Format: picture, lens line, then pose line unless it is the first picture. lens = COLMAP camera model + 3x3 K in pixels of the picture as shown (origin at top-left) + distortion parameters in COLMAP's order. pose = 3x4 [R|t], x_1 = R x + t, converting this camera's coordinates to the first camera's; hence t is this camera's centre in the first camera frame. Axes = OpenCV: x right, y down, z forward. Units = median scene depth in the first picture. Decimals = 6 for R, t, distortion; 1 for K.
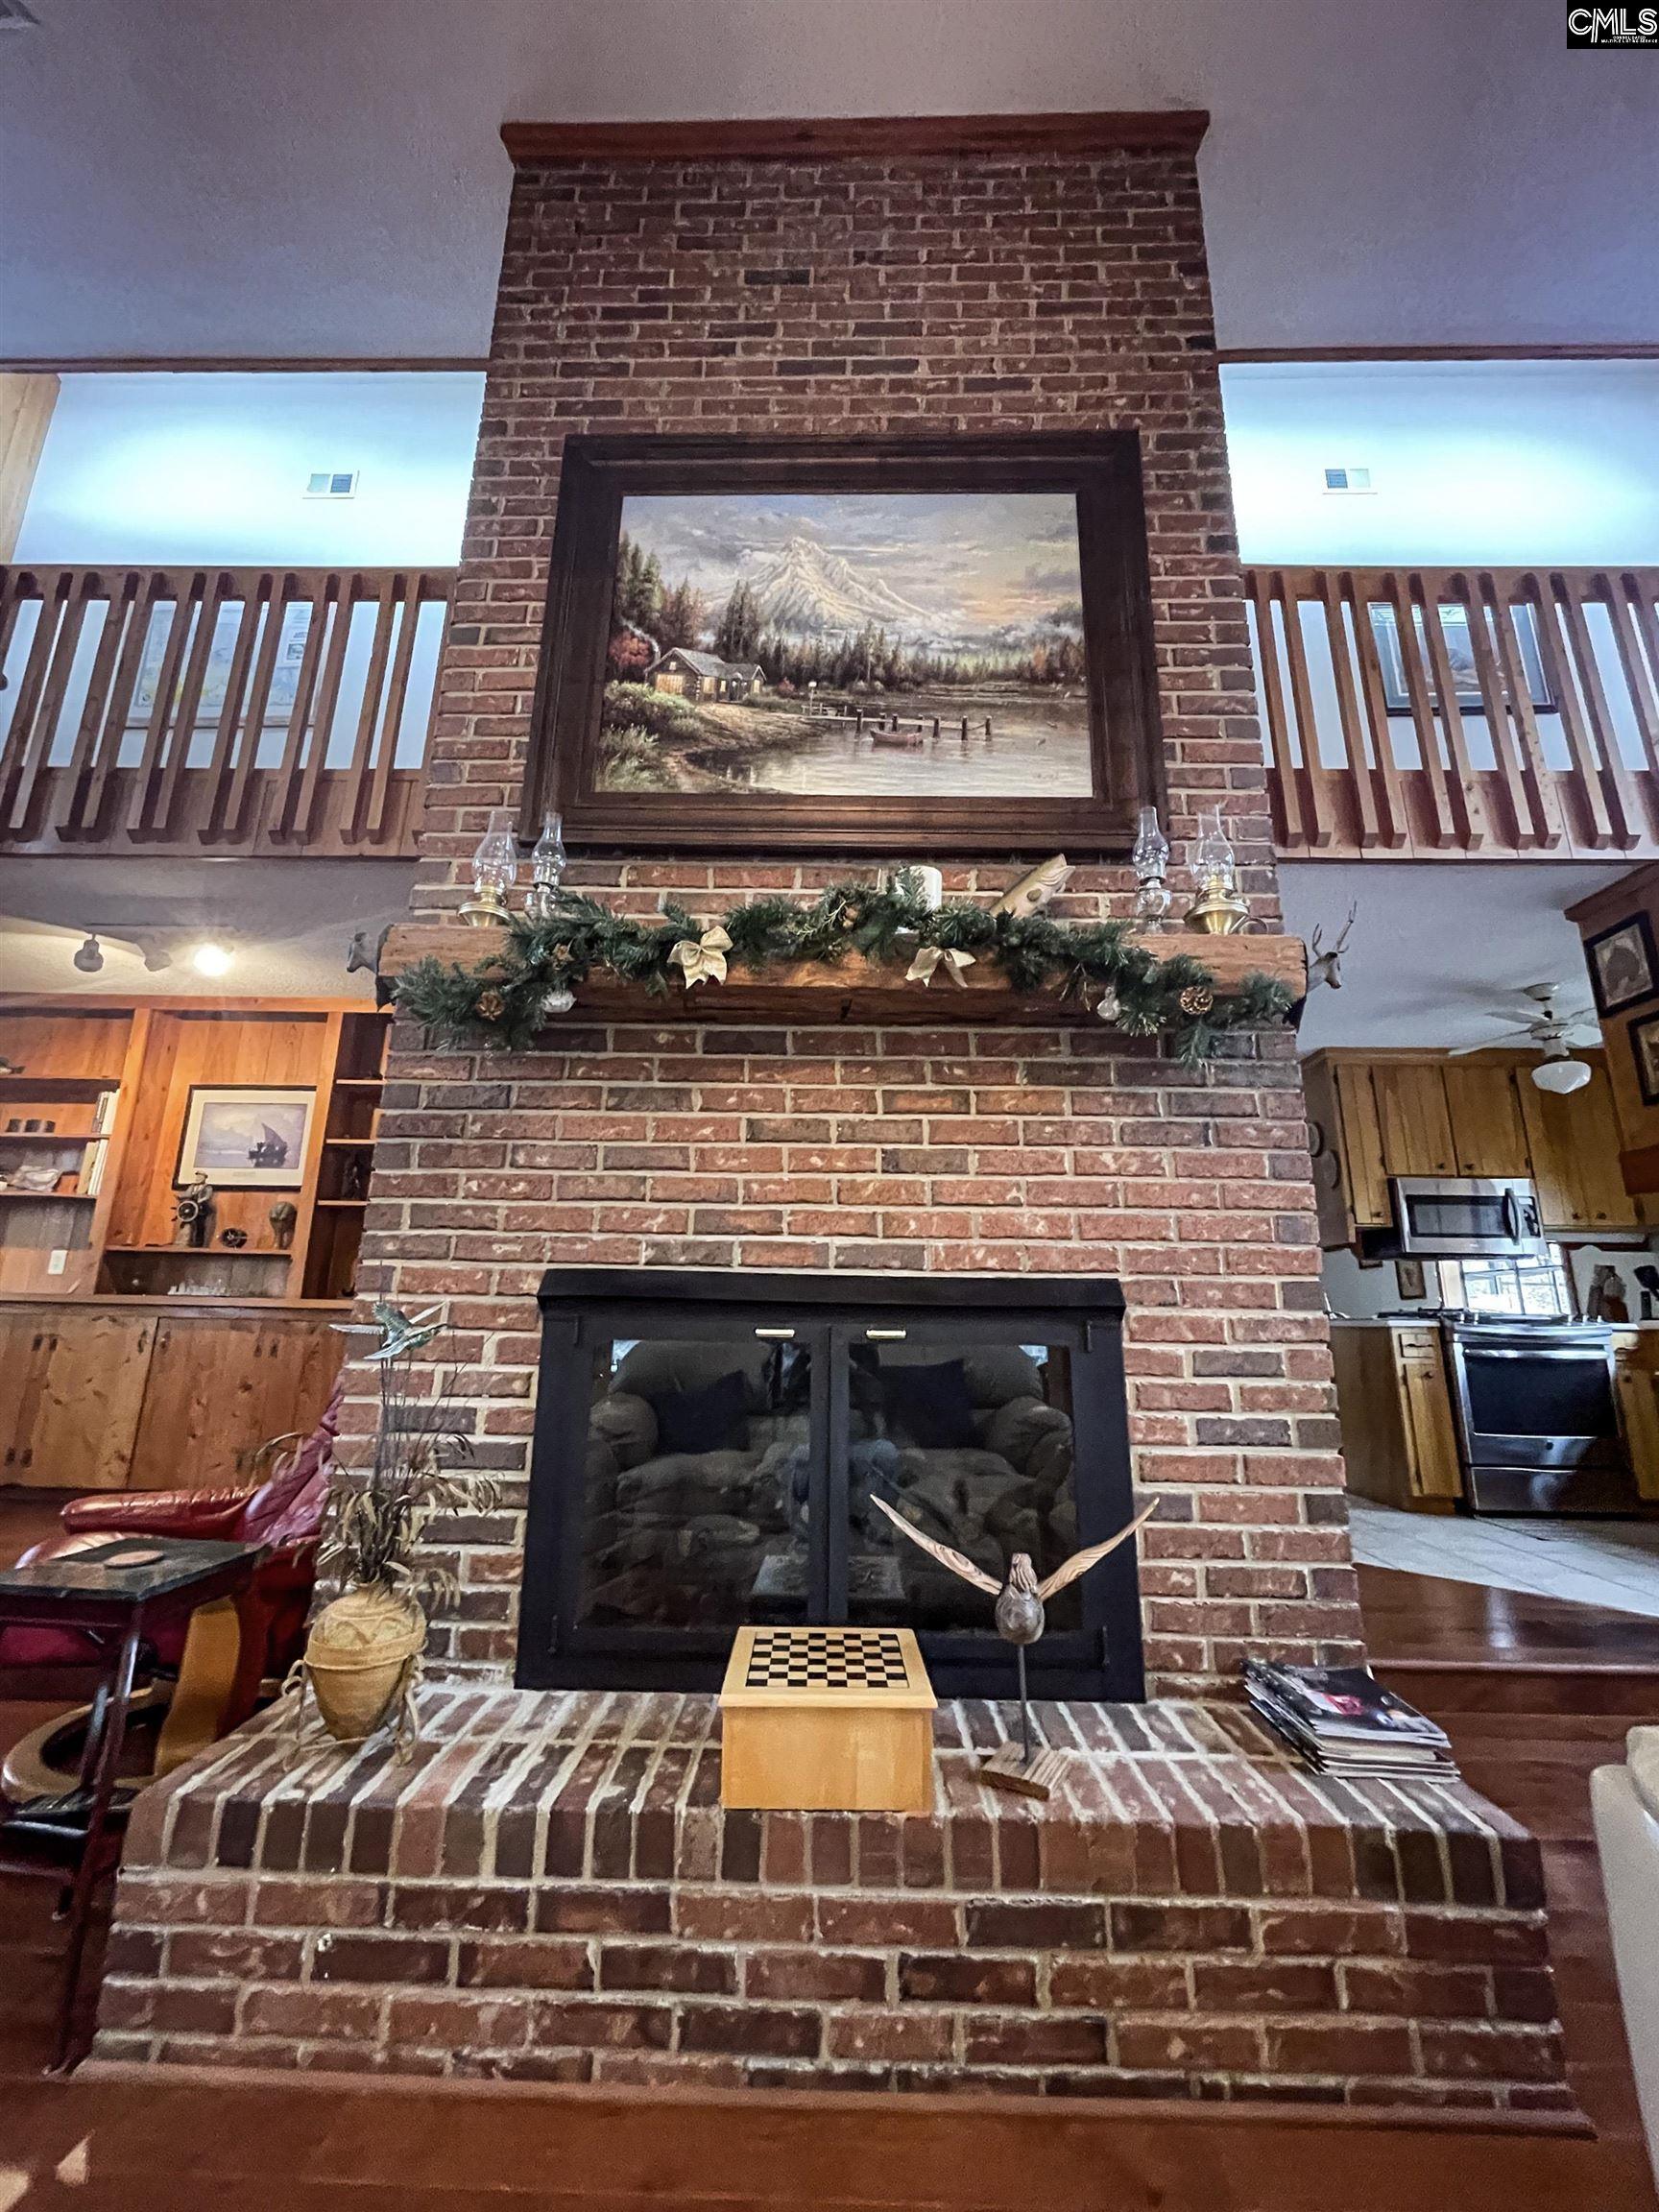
lens RADIAL K [[878.1, 0, 822.0], [0, 878.1, 1104.5], [0, 0, 1]] dist [-0.002641, -0.000189]
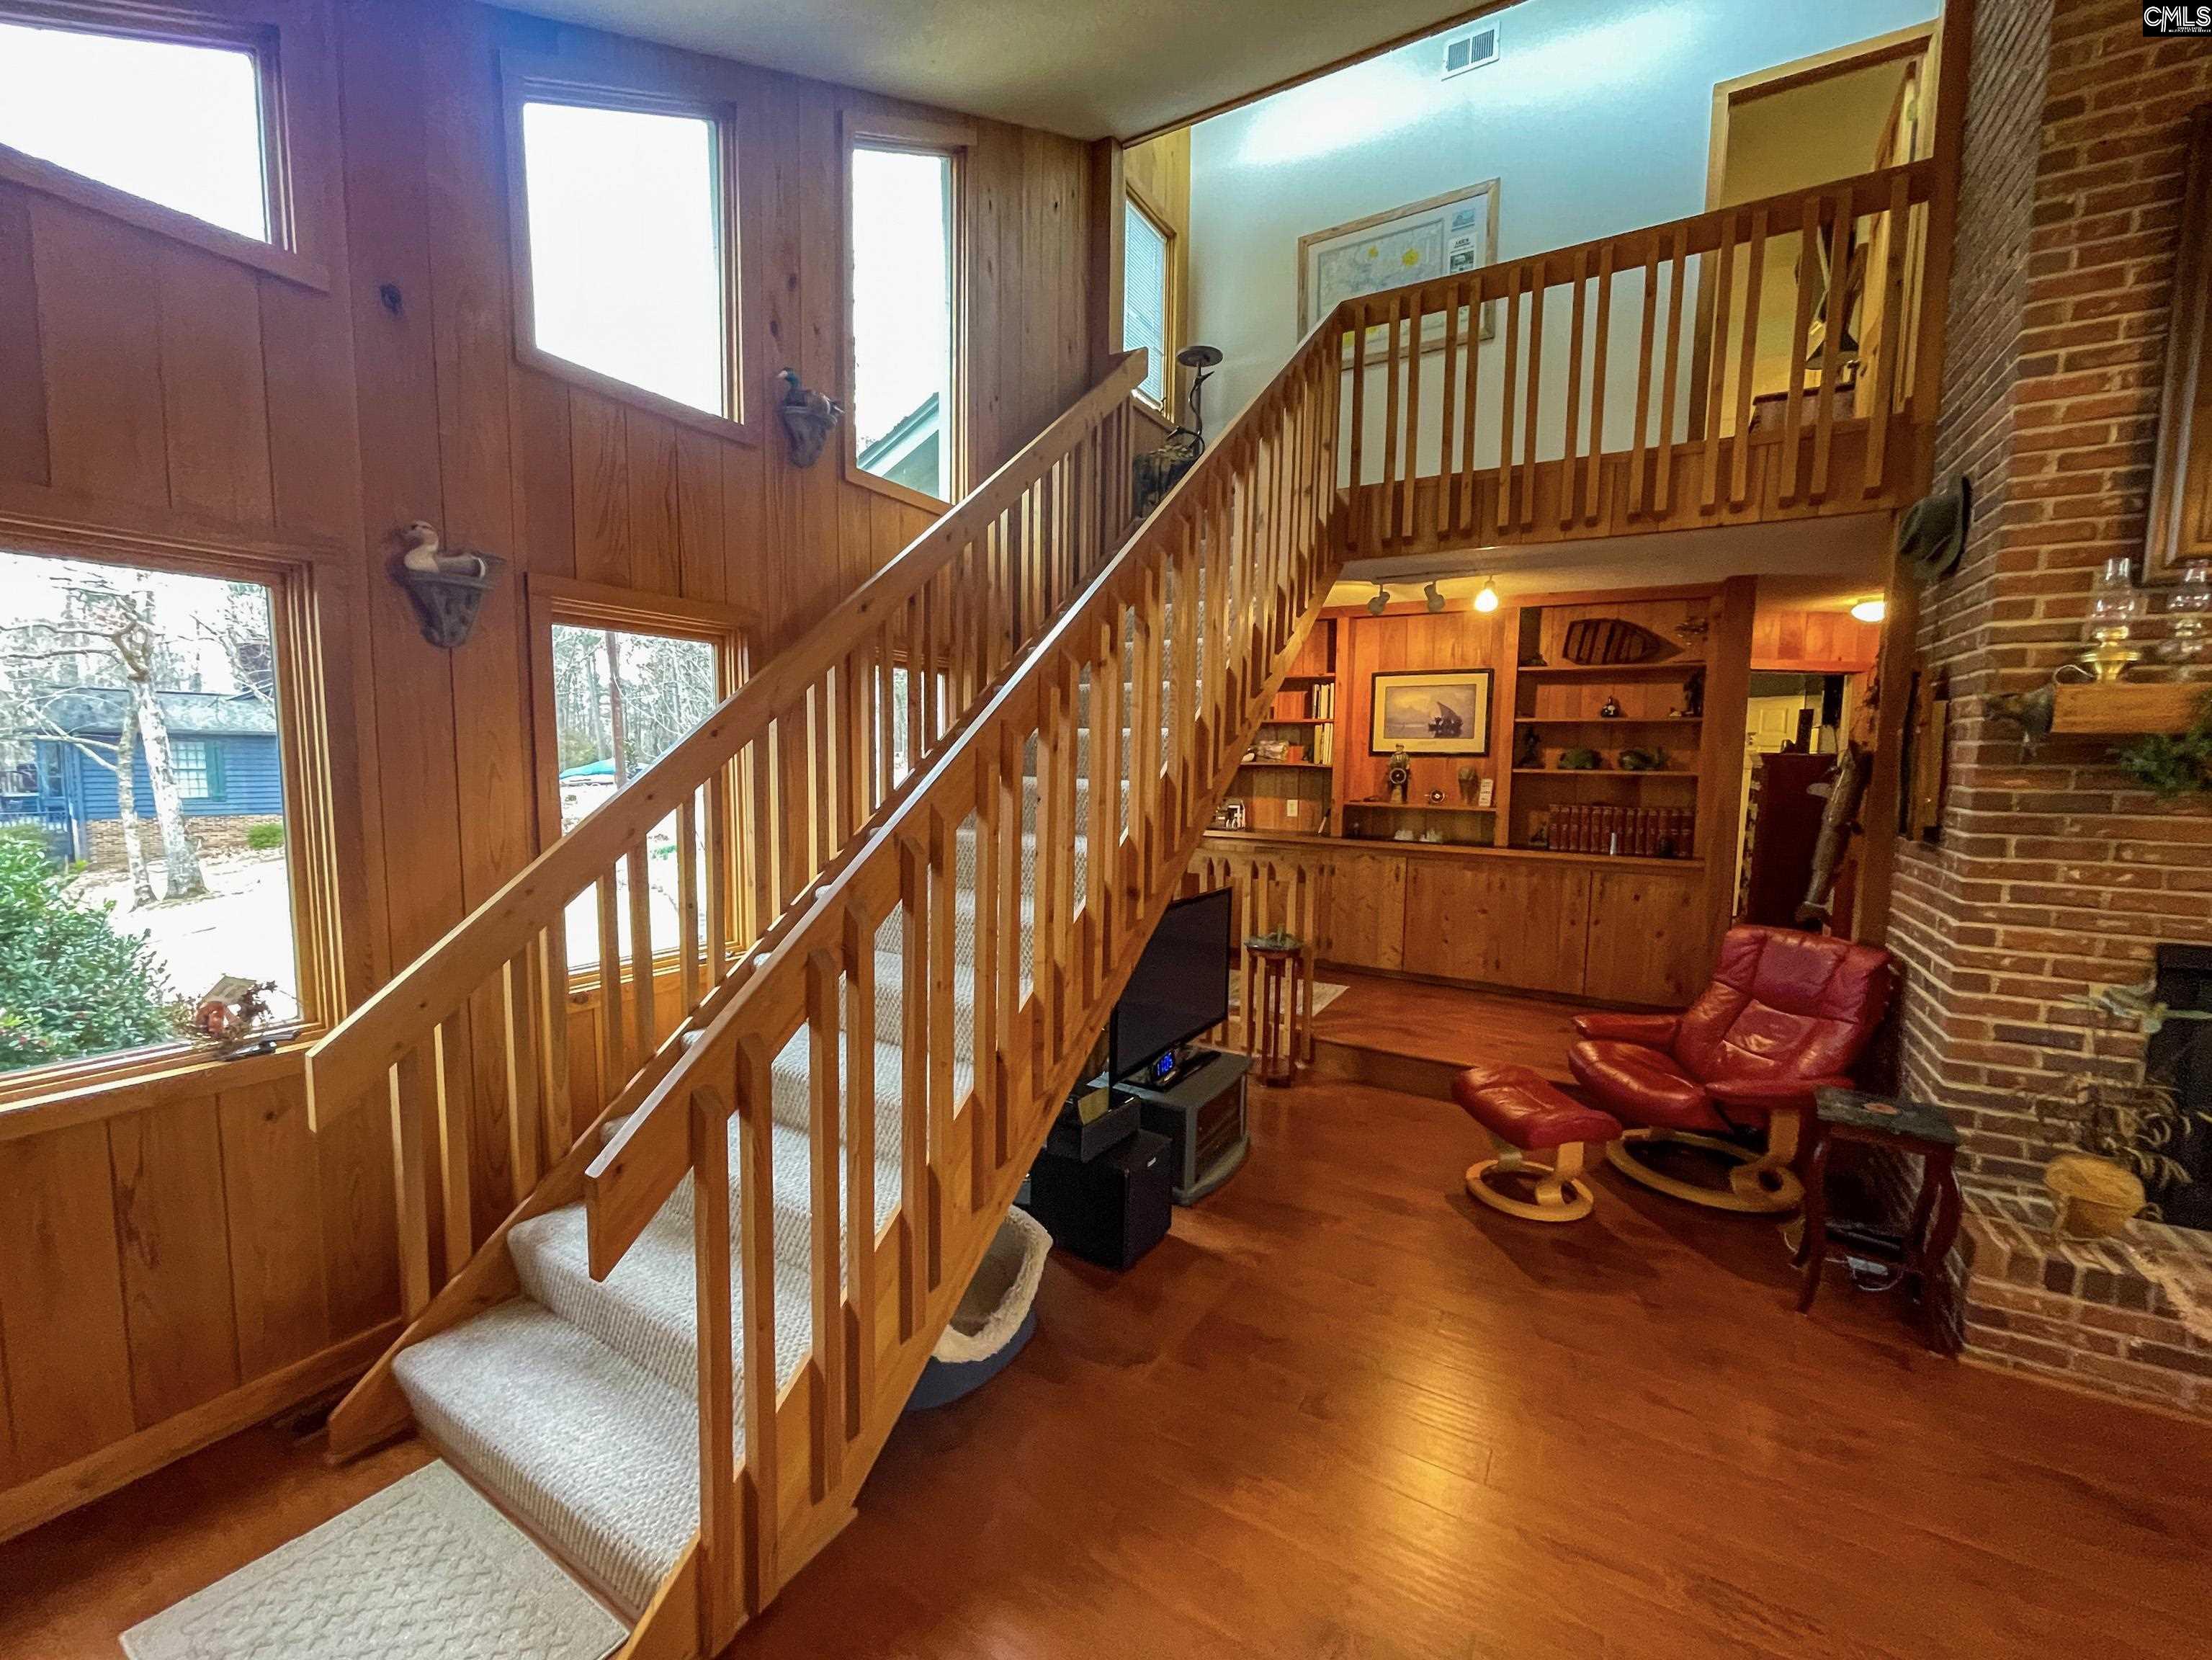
lens RADIAL K [[887.2, 0, 1101.8], [0, 887.2, 835.4], [0, 0, 1]] dist [-0.002538, -0.000715]
pose [[0.868517, 0.036234, -0.494334, -0.993593], [0.123477, 0.950066, 0.286581, -0.510081], [0.480034, -0.309939, 0.820674, -0.743282]]
